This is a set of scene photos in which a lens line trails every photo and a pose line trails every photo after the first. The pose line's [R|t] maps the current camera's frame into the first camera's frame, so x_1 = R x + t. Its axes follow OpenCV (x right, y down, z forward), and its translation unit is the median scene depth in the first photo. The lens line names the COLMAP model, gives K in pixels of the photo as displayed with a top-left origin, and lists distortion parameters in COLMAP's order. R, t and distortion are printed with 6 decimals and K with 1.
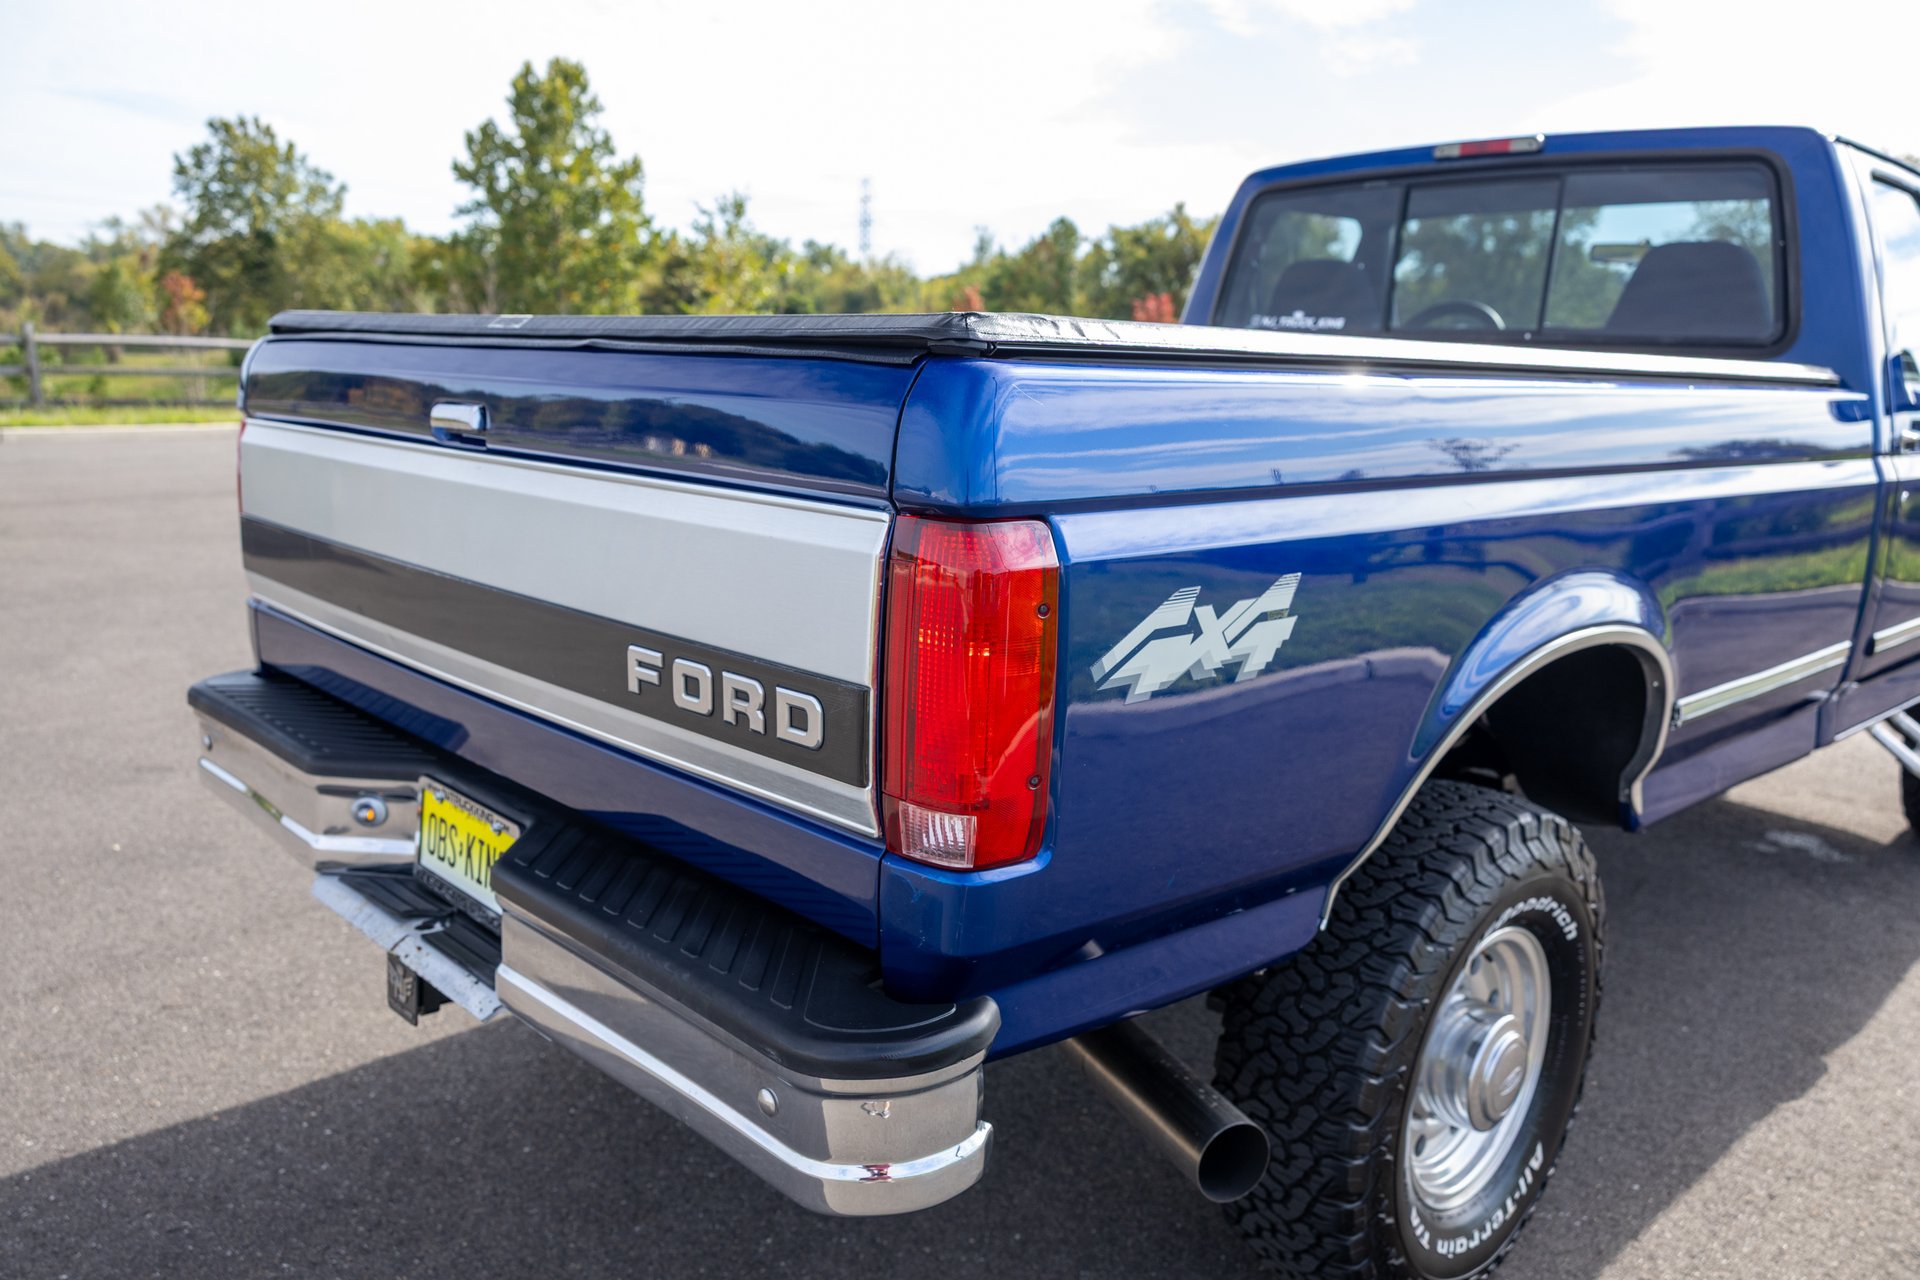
lens RADIAL K [[1476.7, 0, 960.0], [0, 1476.7, 640.0], [0, 0, 1]] dist [-0.001097, 0.002455]
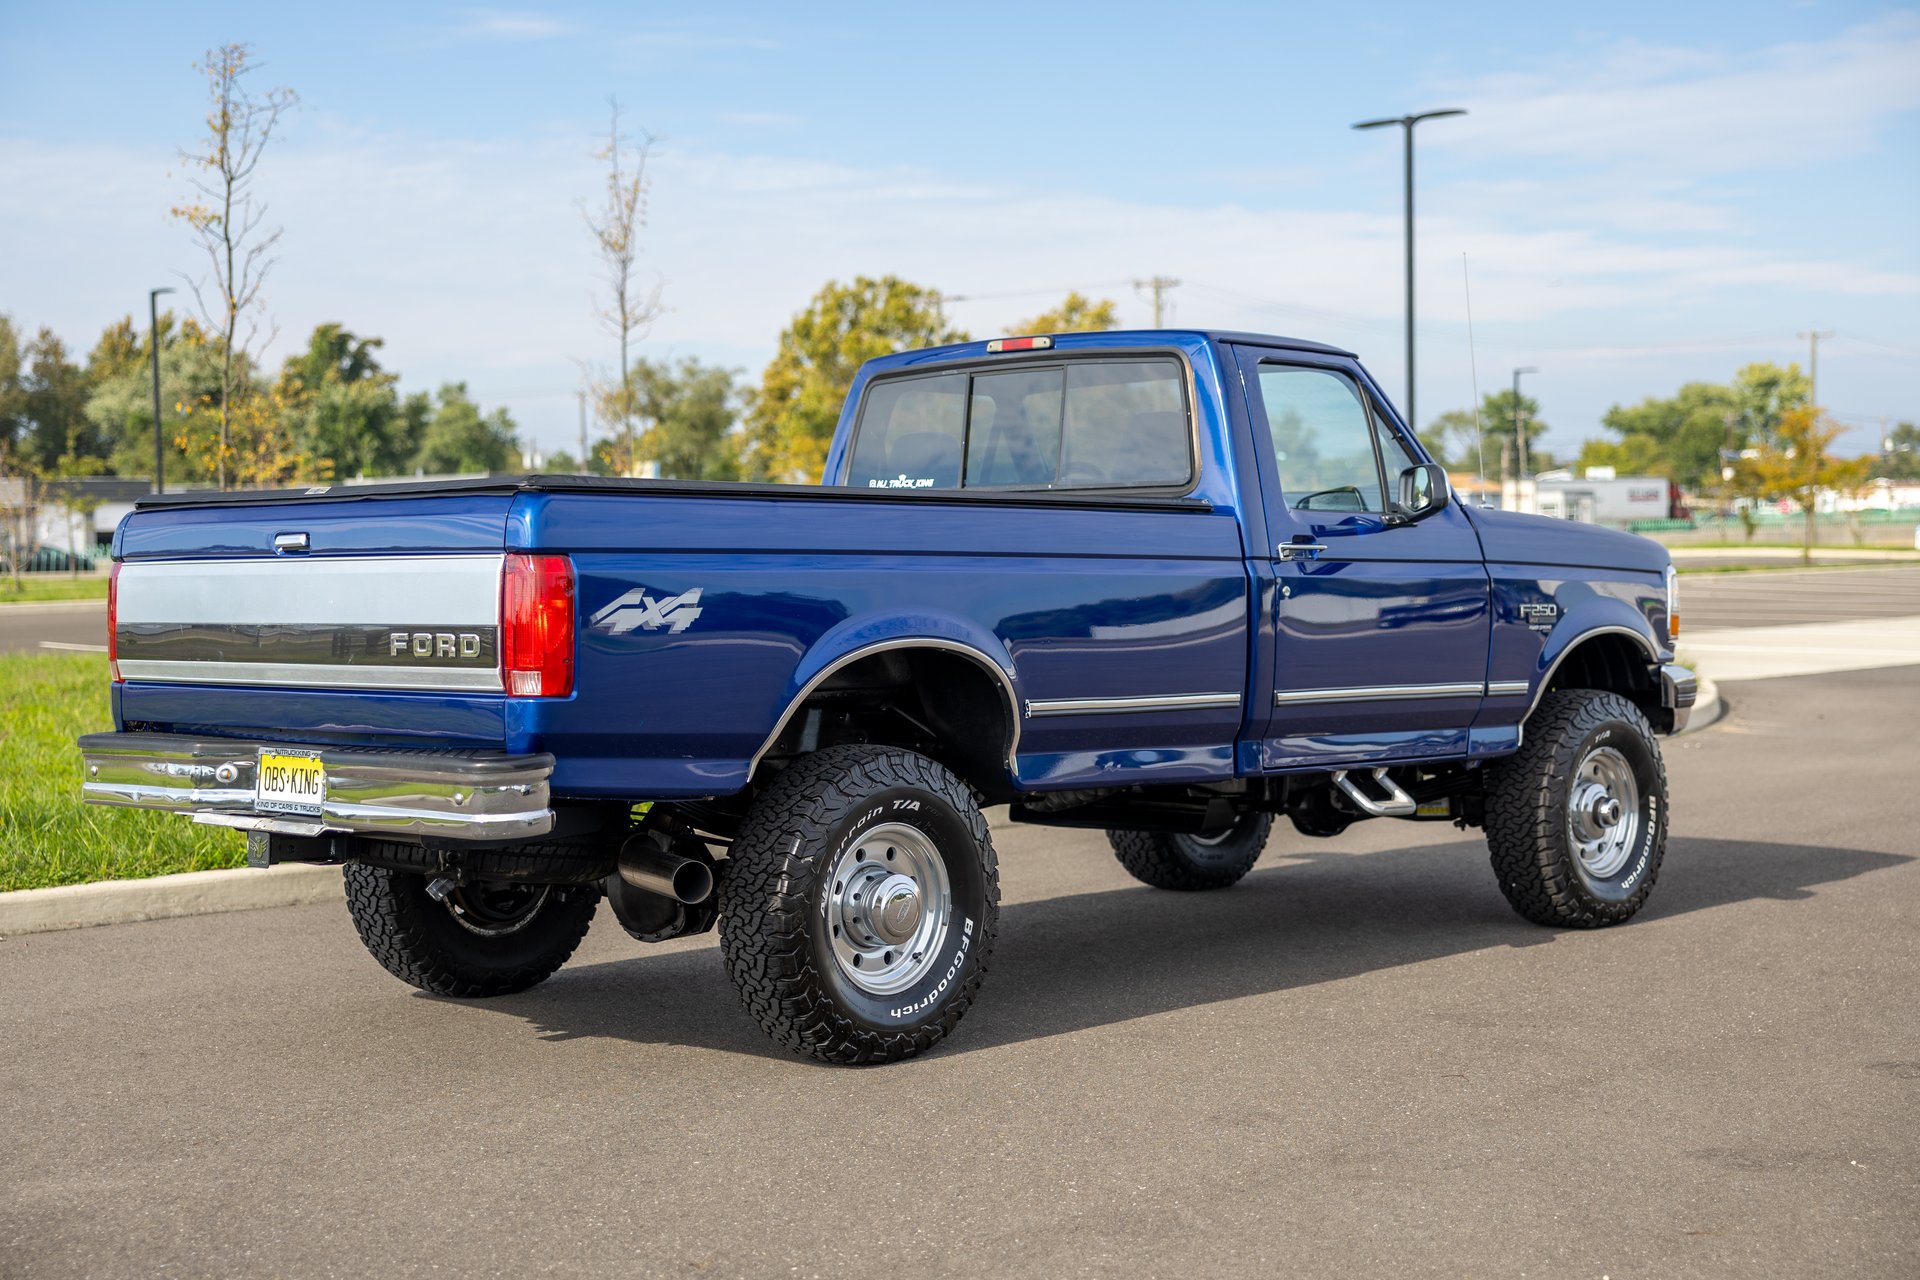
lens RADIAL K [[2877.1, 0, 960.0], [0, 2877.1, 640.0], [0, 0, 1]] dist [-0.002317, 0.007292]
pose [[0.998432, -0.037099, 0.041918, 0.446982], [0.043731, 0.984408, -0.170376, 0.802301], [-0.034944, 0.171942, 0.984487, -3.310422]]
